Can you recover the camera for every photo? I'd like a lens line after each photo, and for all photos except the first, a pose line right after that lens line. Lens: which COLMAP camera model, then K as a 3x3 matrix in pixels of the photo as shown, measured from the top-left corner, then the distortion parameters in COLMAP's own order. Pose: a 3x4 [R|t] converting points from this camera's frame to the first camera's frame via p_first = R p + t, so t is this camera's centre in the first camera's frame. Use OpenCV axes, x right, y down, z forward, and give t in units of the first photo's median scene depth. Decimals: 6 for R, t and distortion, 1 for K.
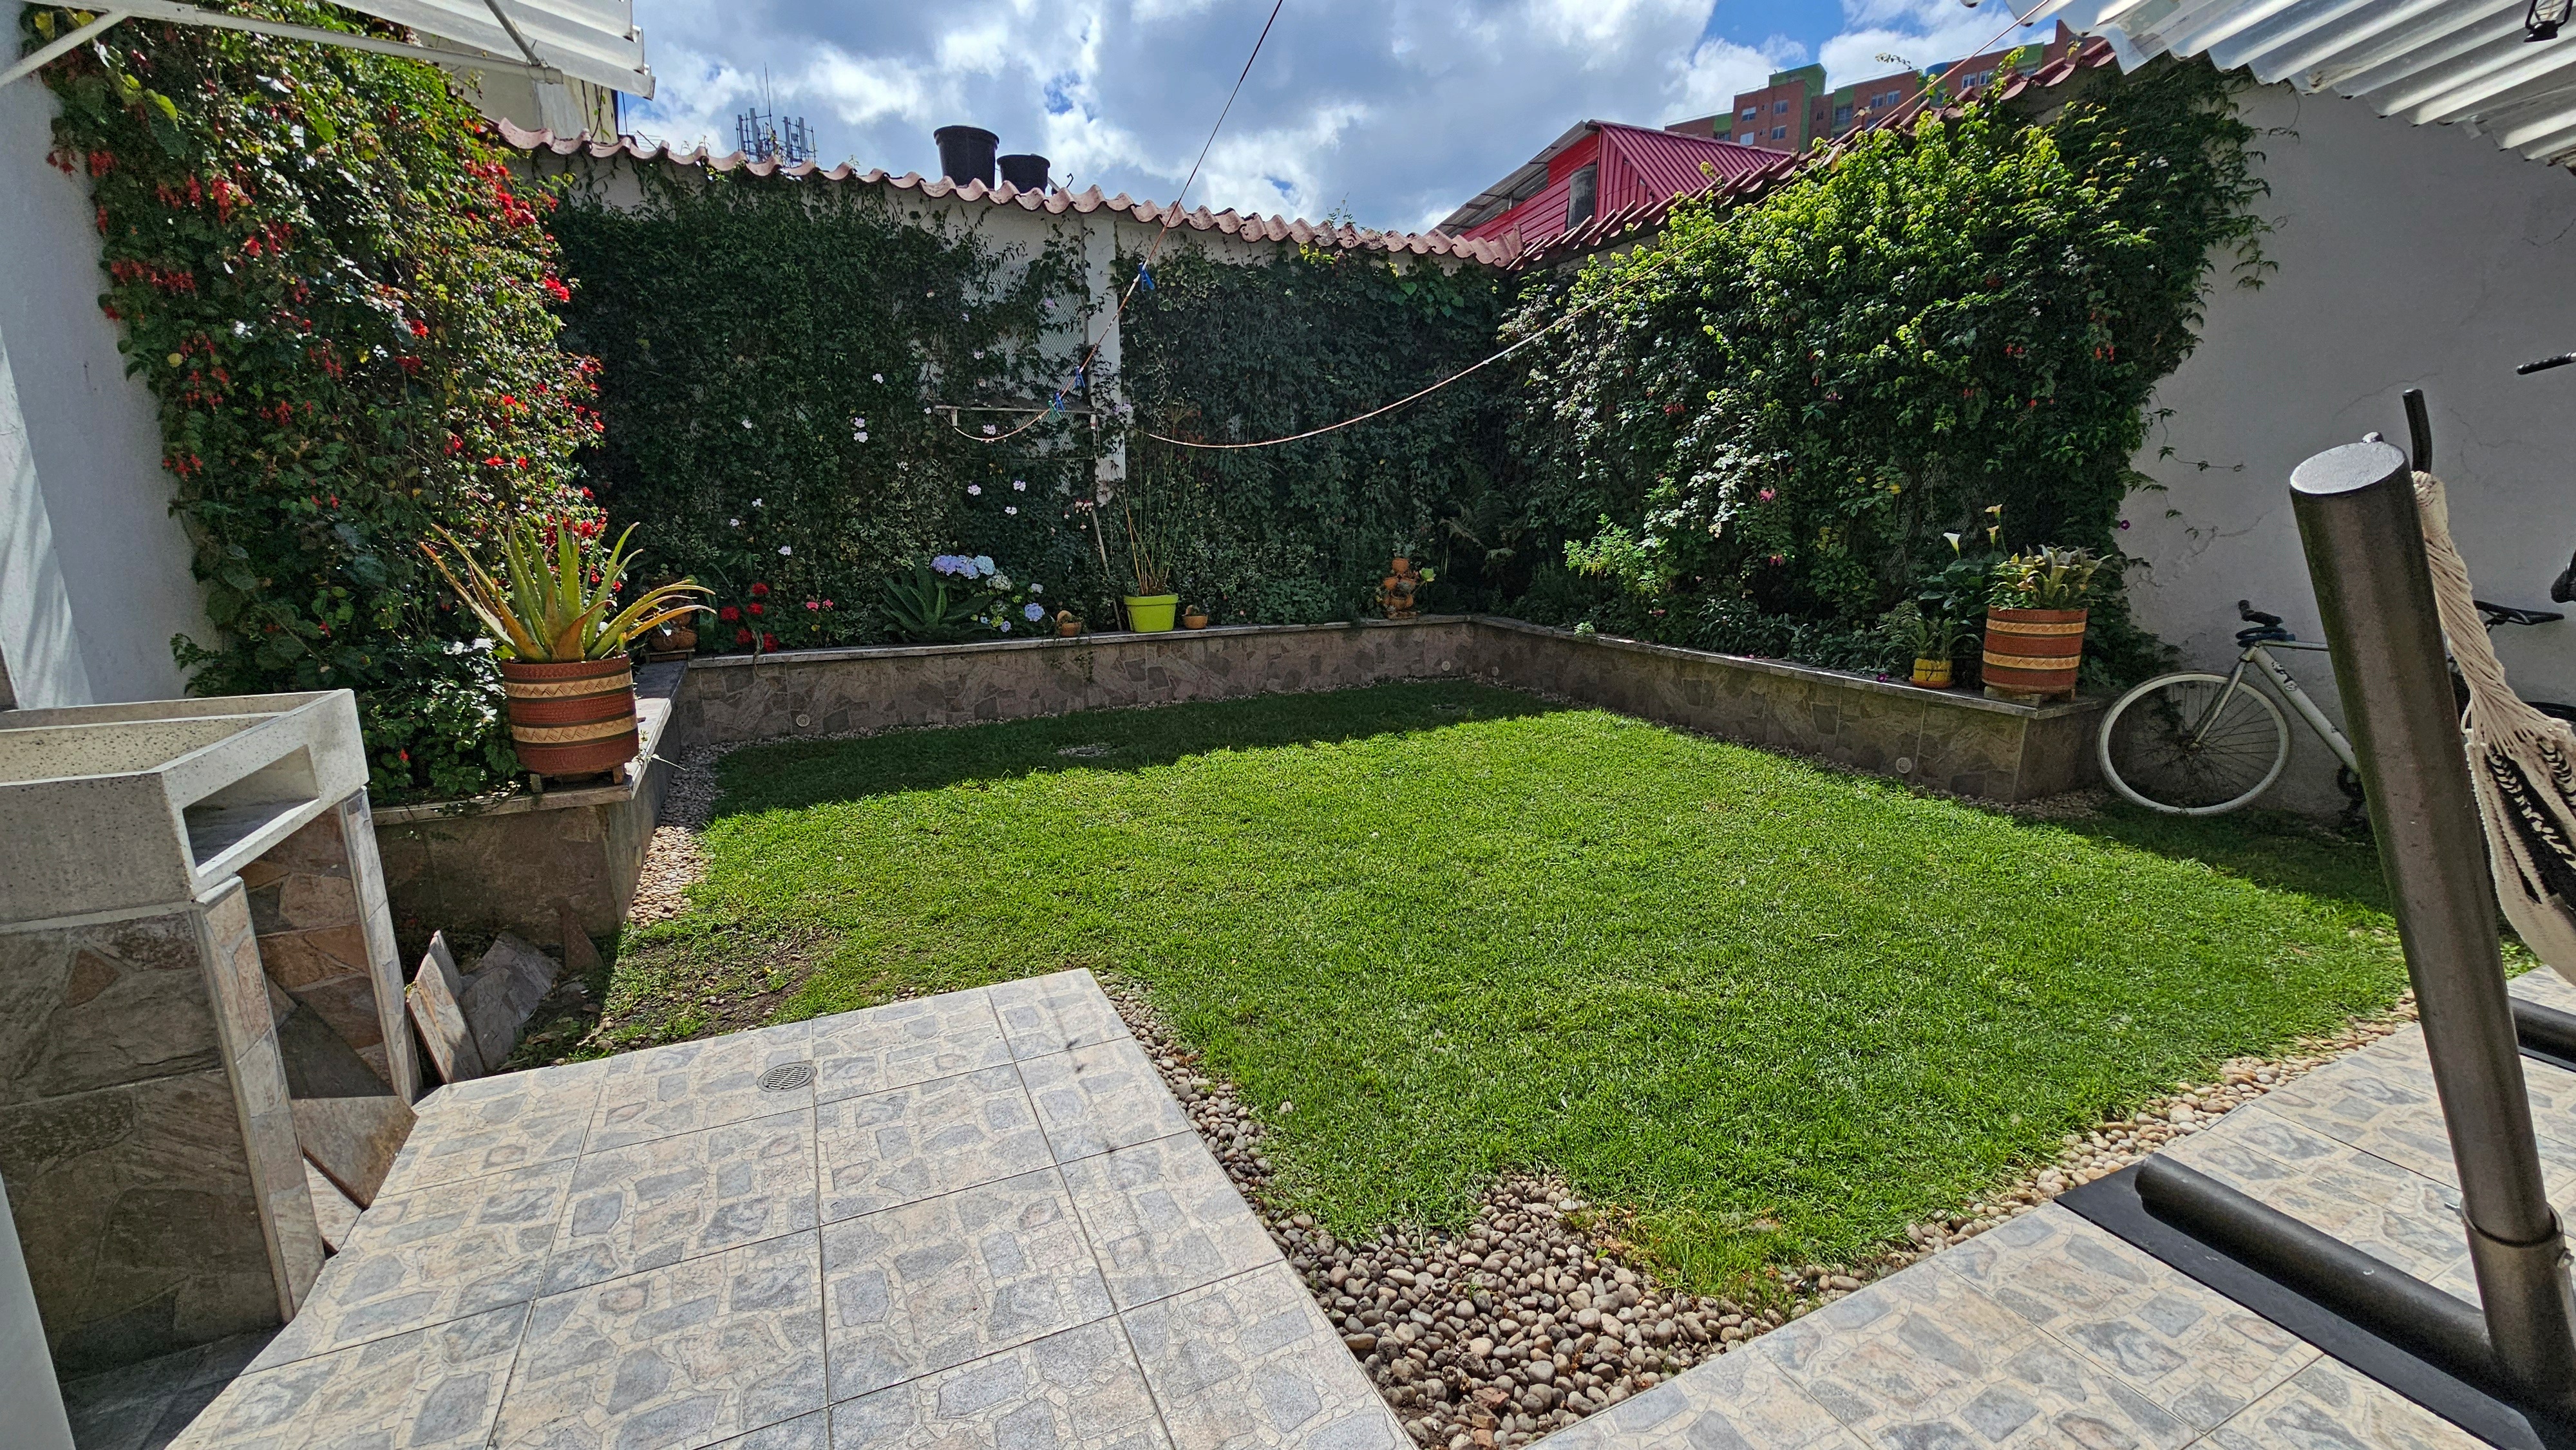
lens RADIAL K [[1051.9, 0, 1283.3], [0, 1051.9, 729.1], [0, 0, 1]] dist [-0.002532, 0.000634]
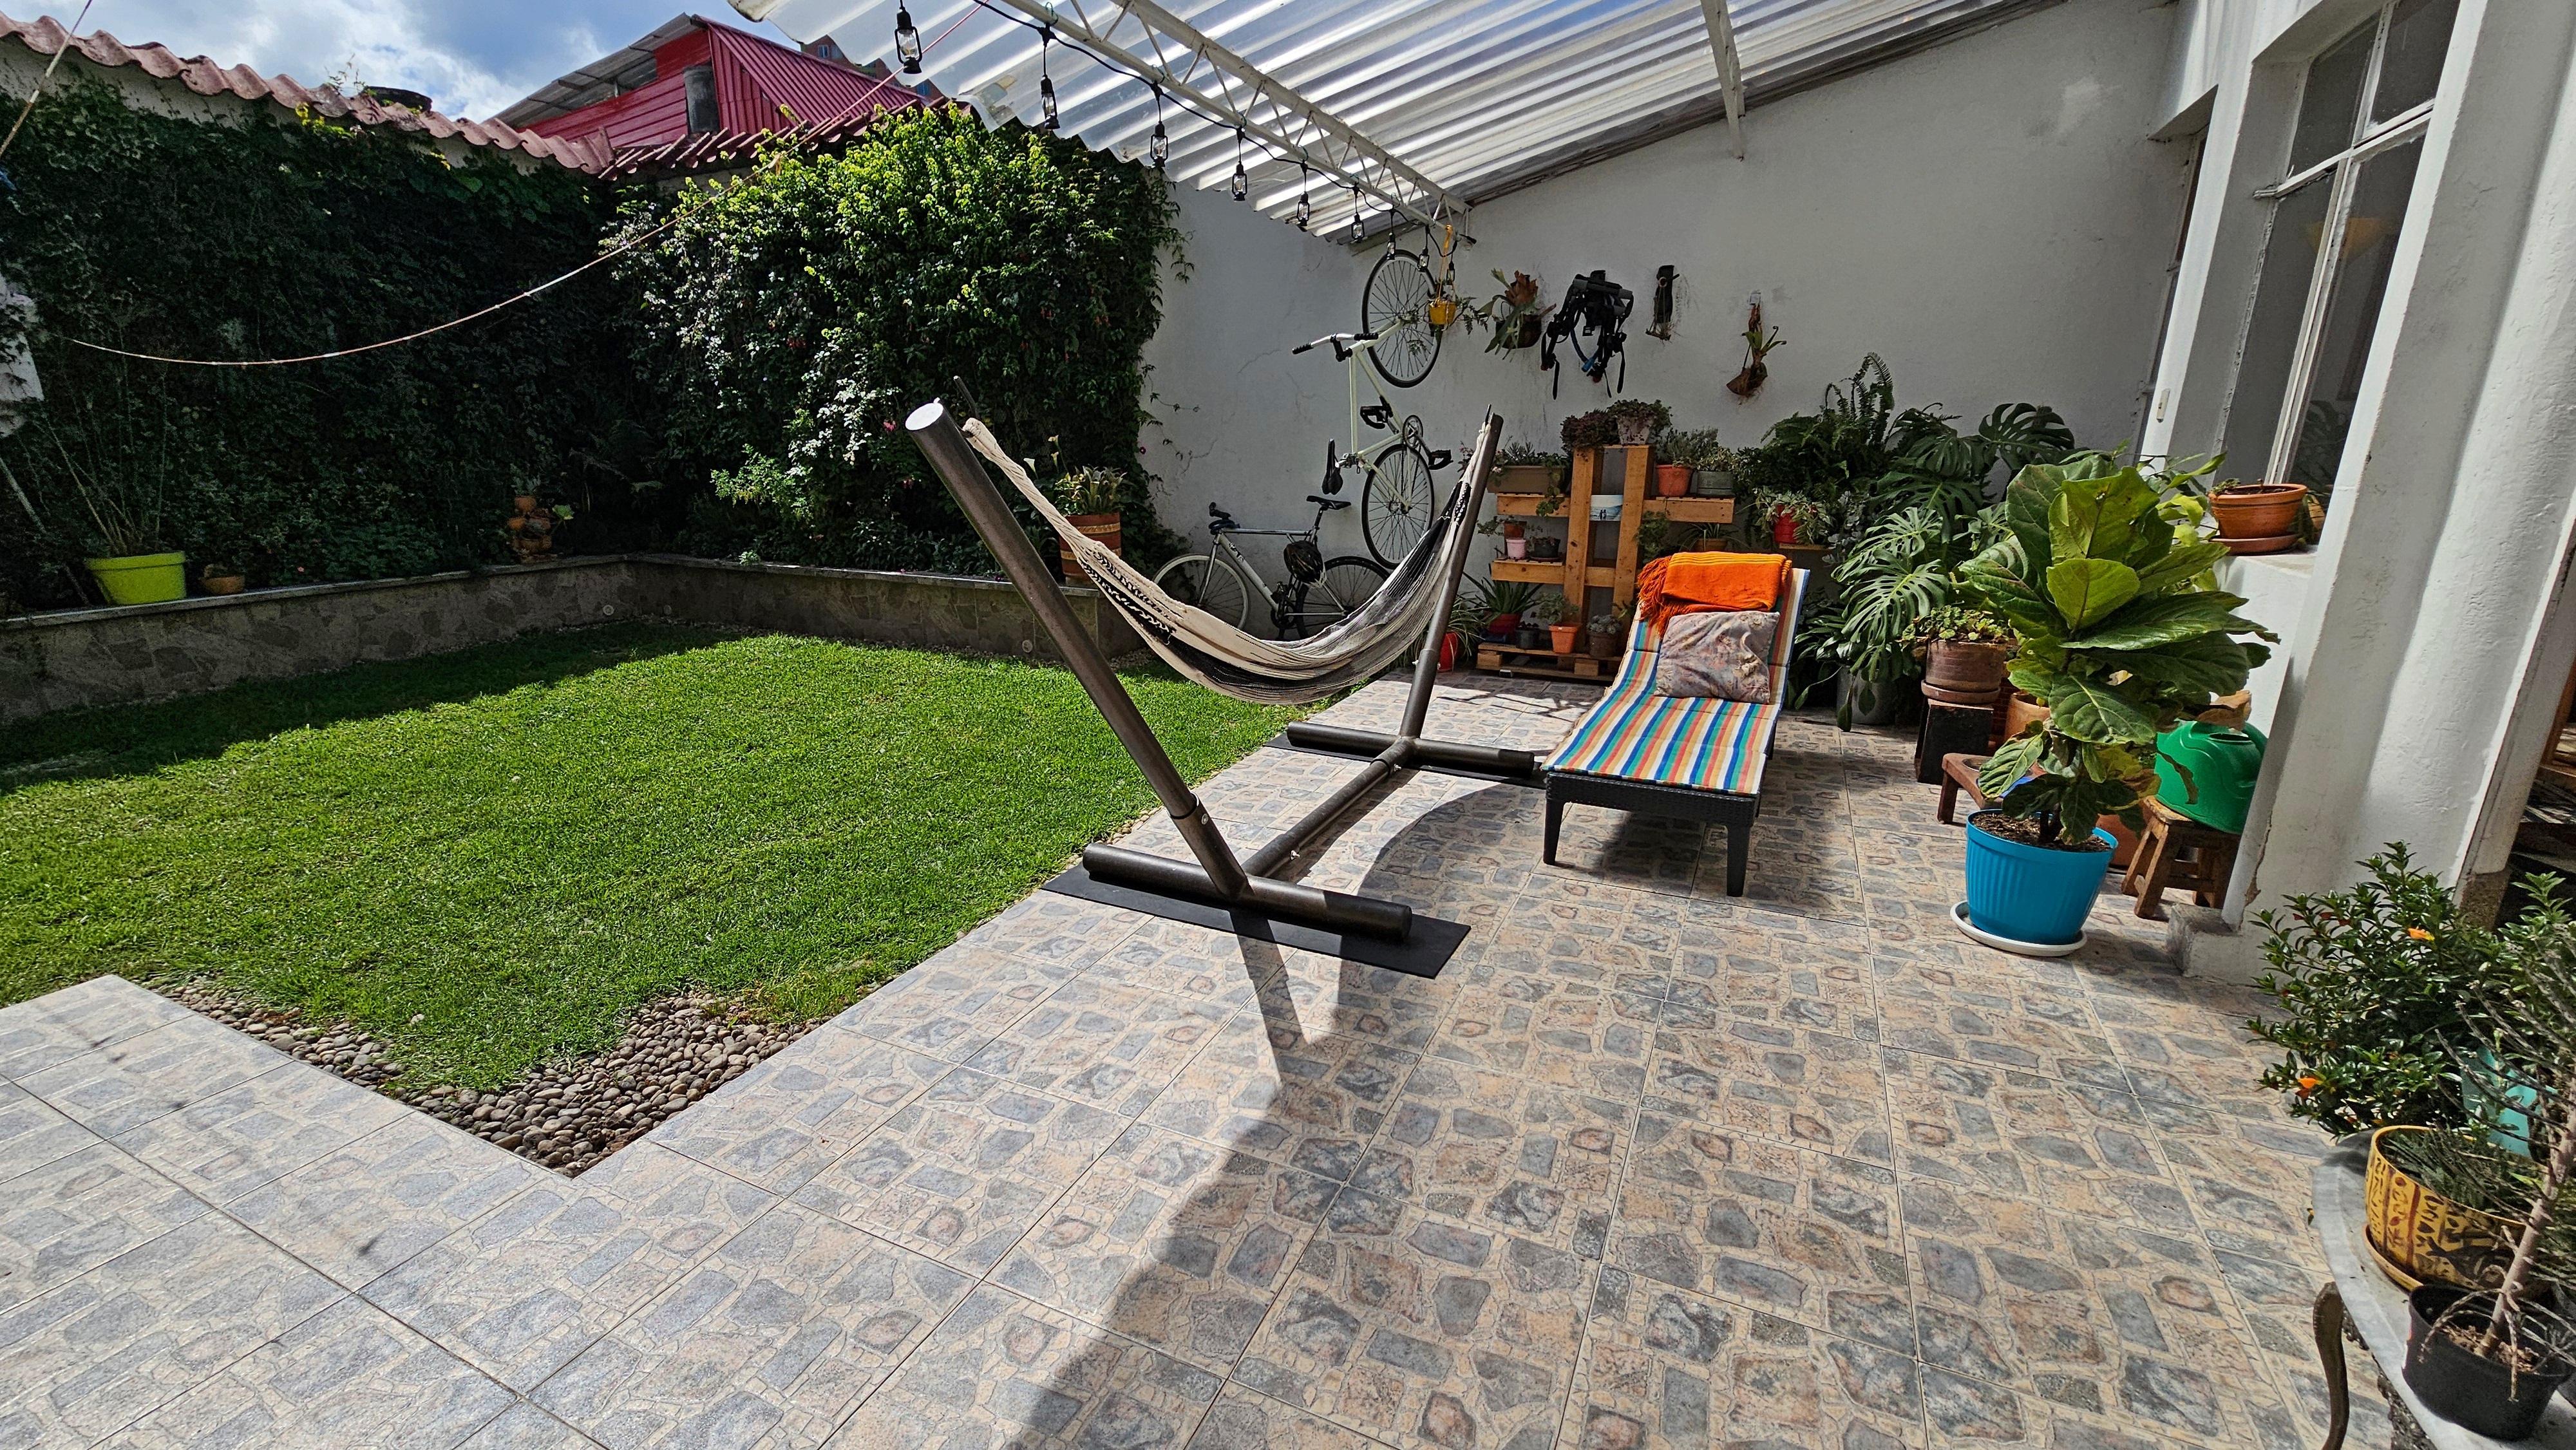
lens RADIAL K [[1051.9, 0, 1282.6], [0, 1051.9, 734.4], [0, 0, 1]] dist [-0.002532, 0.000634]
pose [[0.769286, -0.173241, 0.614969, 0.035603], [0.132006, 0.984866, 0.112312, 0.037896], [-0.625119, -0.005220, 0.780512, -0.173786]]
